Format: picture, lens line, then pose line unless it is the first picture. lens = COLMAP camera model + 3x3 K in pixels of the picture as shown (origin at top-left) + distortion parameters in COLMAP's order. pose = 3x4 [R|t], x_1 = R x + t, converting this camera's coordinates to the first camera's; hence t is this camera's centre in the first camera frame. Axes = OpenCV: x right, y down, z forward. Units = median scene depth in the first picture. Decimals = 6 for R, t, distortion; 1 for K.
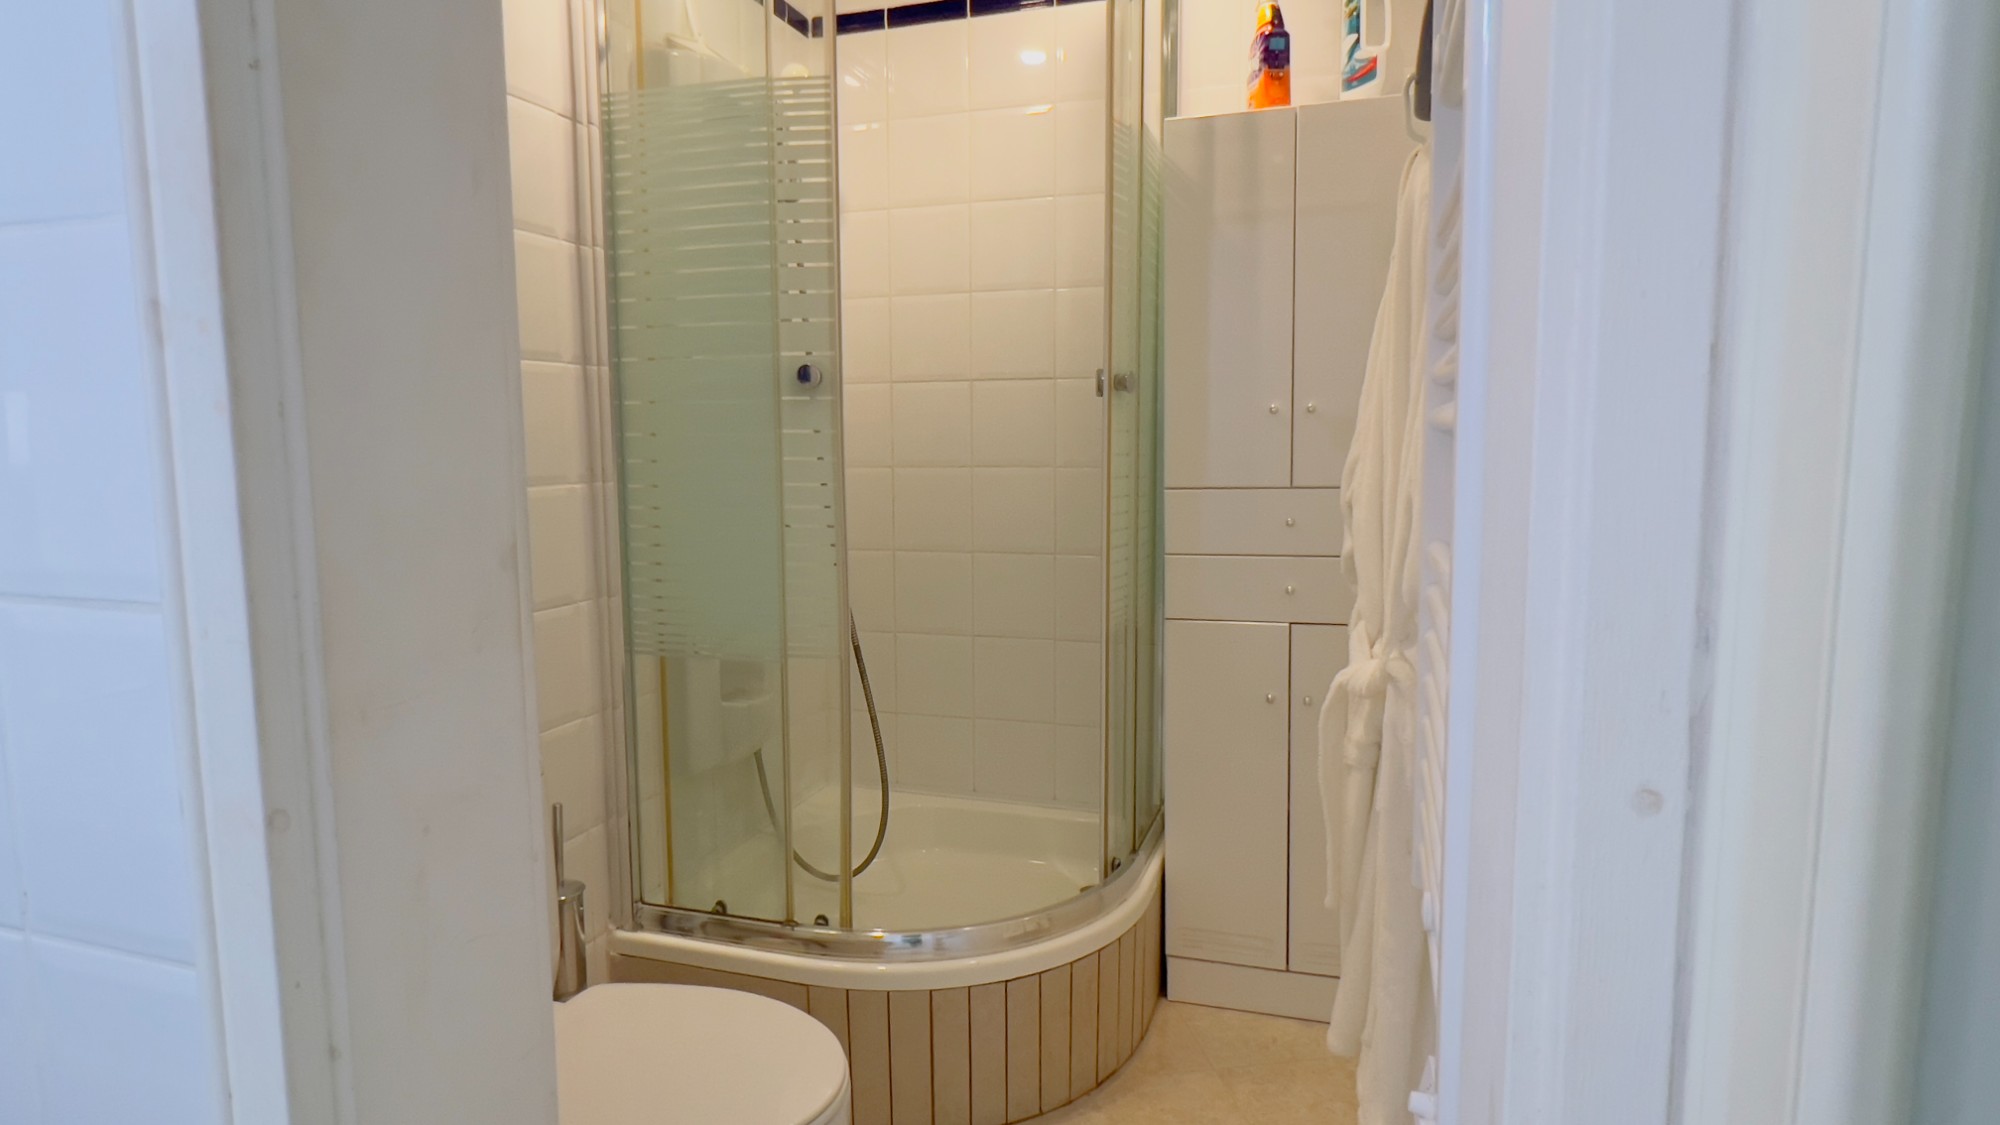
lens RADIAL K [[1145.0, 0, 998.5], [0, 1145.0, 568.8], [0, 0, 1]] dist [-0.008249, 0.000487]
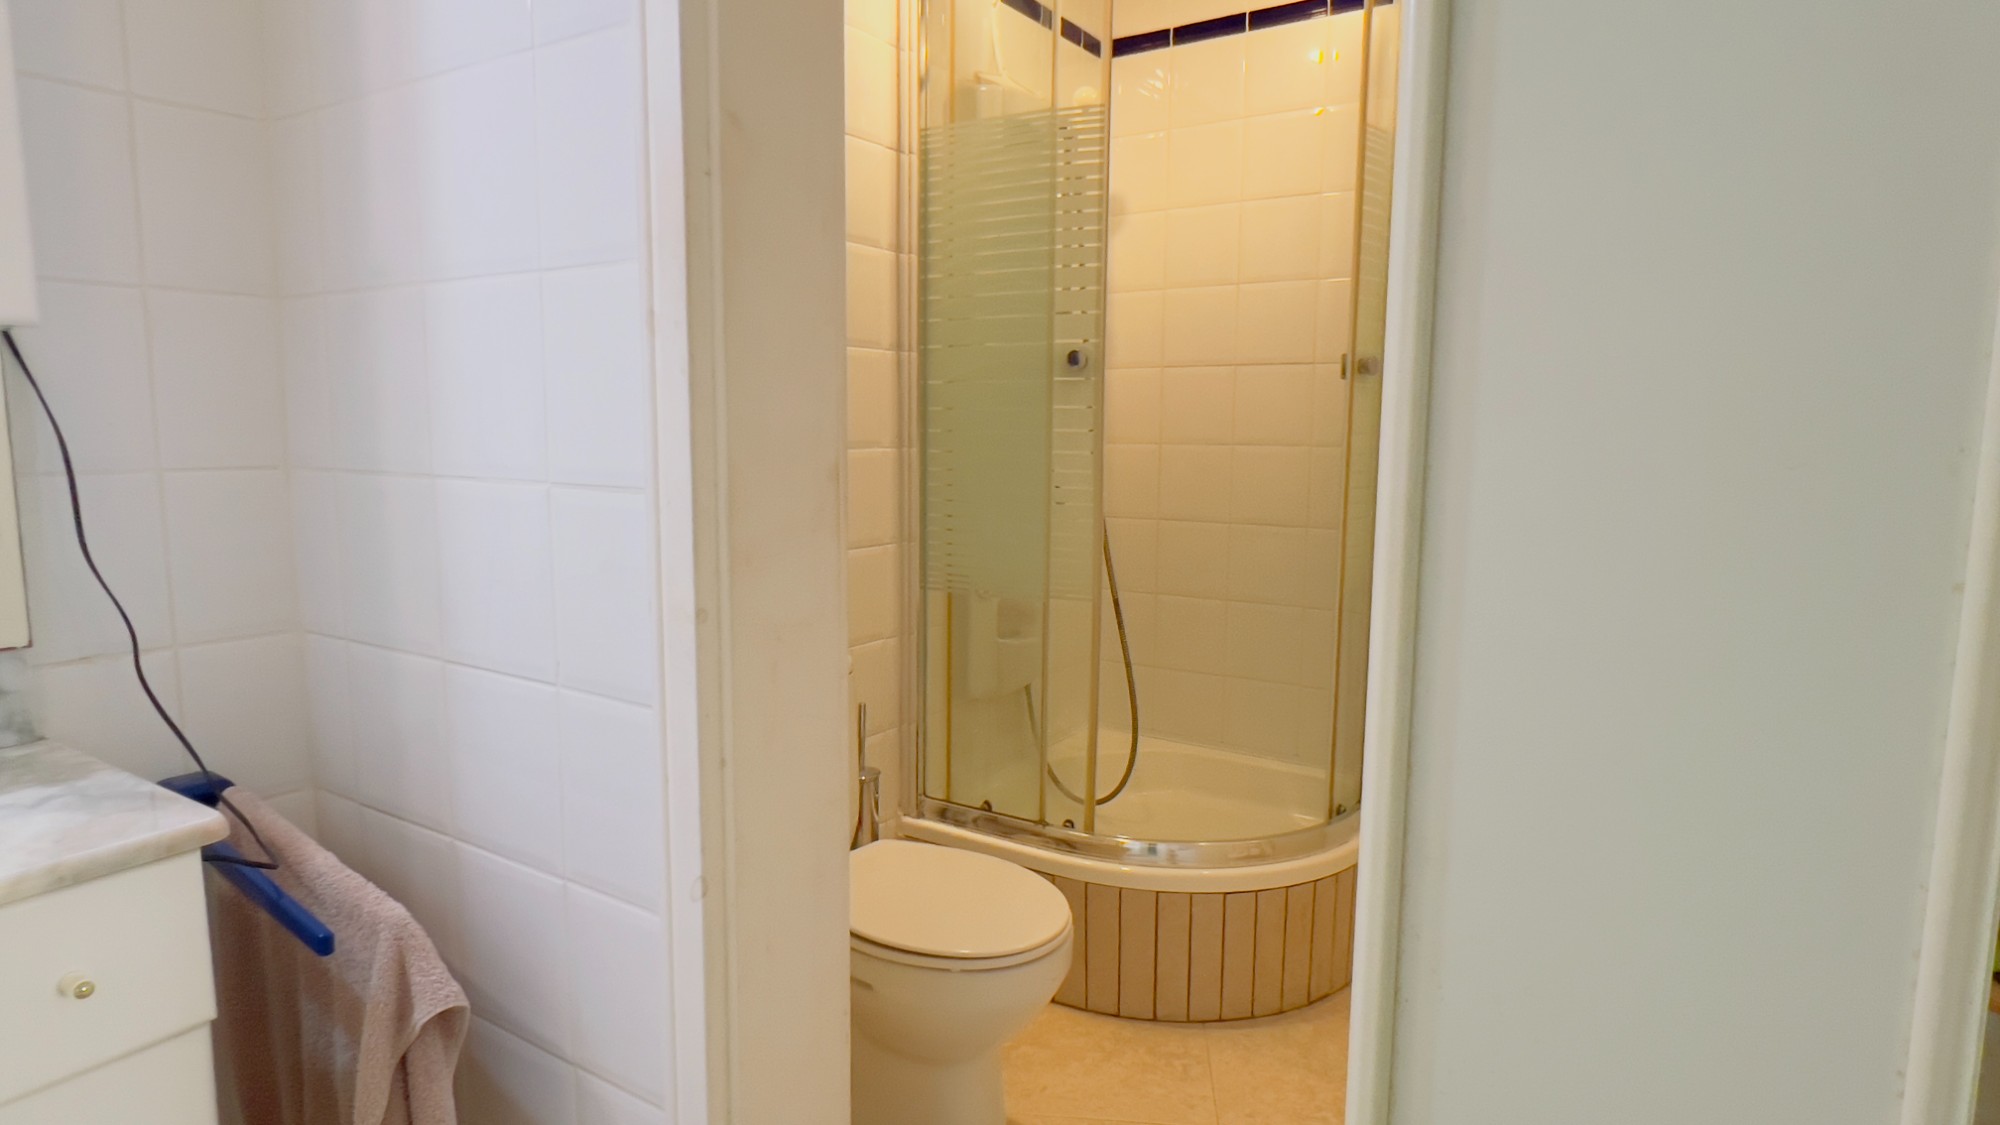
lens RADIAL K [[1145.0, 0, 998.5], [0, 1145.0, 568.8], [0, 0, 1]] dist [-0.008249, 0.000487]
pose [[0.964918, 0.046157, -0.258463, 0.068043], [-0.043560, 0.998926, 0.015769, 0.030158], [0.258913, -0.003957, 0.965892, -0.154998]]
